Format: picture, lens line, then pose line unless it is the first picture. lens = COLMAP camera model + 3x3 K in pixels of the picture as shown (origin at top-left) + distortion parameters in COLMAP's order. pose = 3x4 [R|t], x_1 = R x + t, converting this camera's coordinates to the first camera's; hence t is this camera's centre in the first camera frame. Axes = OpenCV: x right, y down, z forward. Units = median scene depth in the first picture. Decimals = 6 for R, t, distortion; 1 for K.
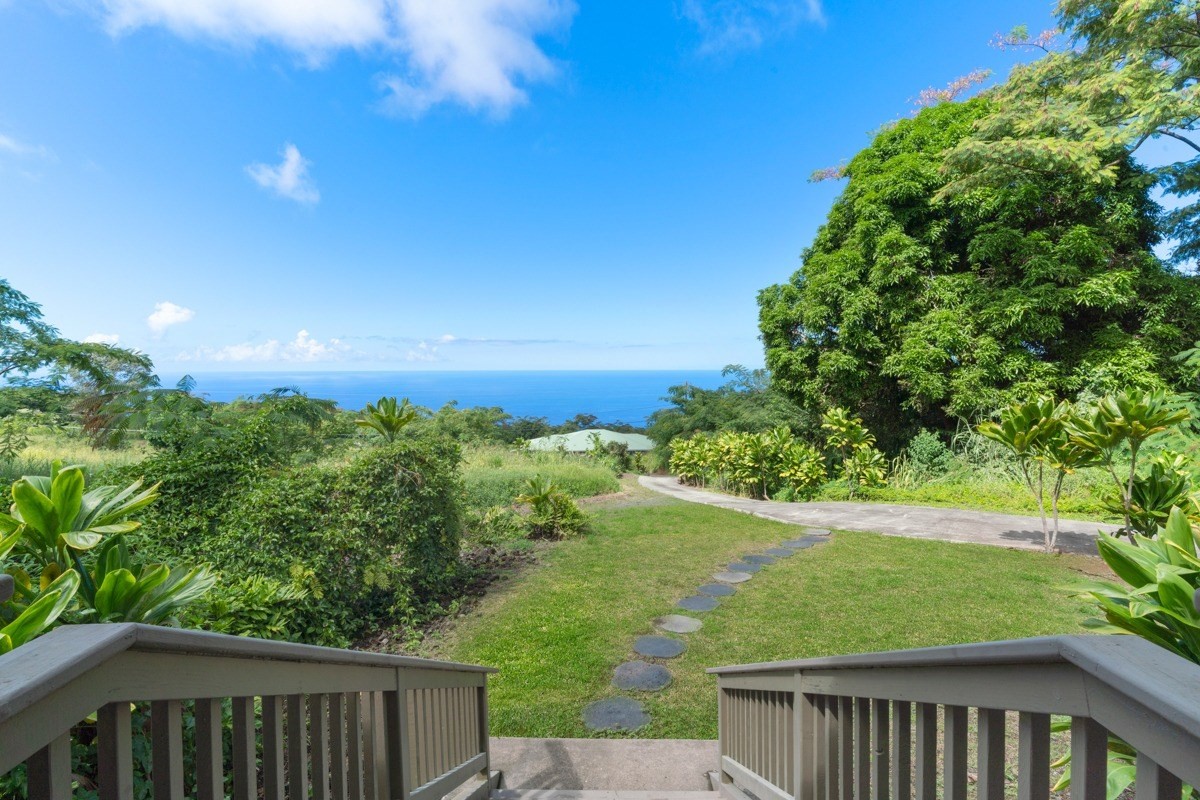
lens RADIAL K [[567.9, 0, 585.6], [0, 567.9, 389.7], [0, 0, 1]] dist [0.001048, 0.000041]
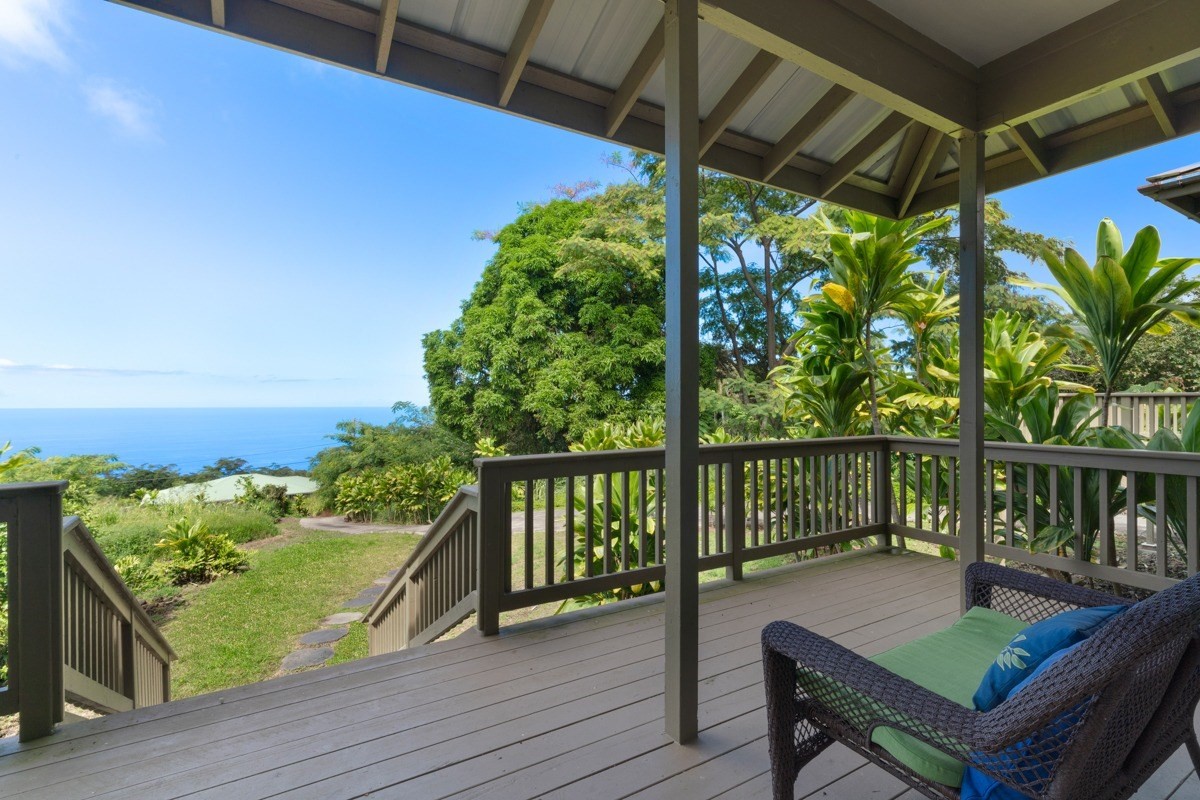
lens RADIAL K [[567.9, 0, 585.6], [0, 567.9, 389.7], [0, 0, 1]] dist [0.001048, 0.000041]
pose [[0.847317, 0.012643, 0.530937, -0.014780], [0.021318, 0.998101, -0.057789, 0.003916], [-0.530659, 0.060284, 0.845439, -0.108982]]
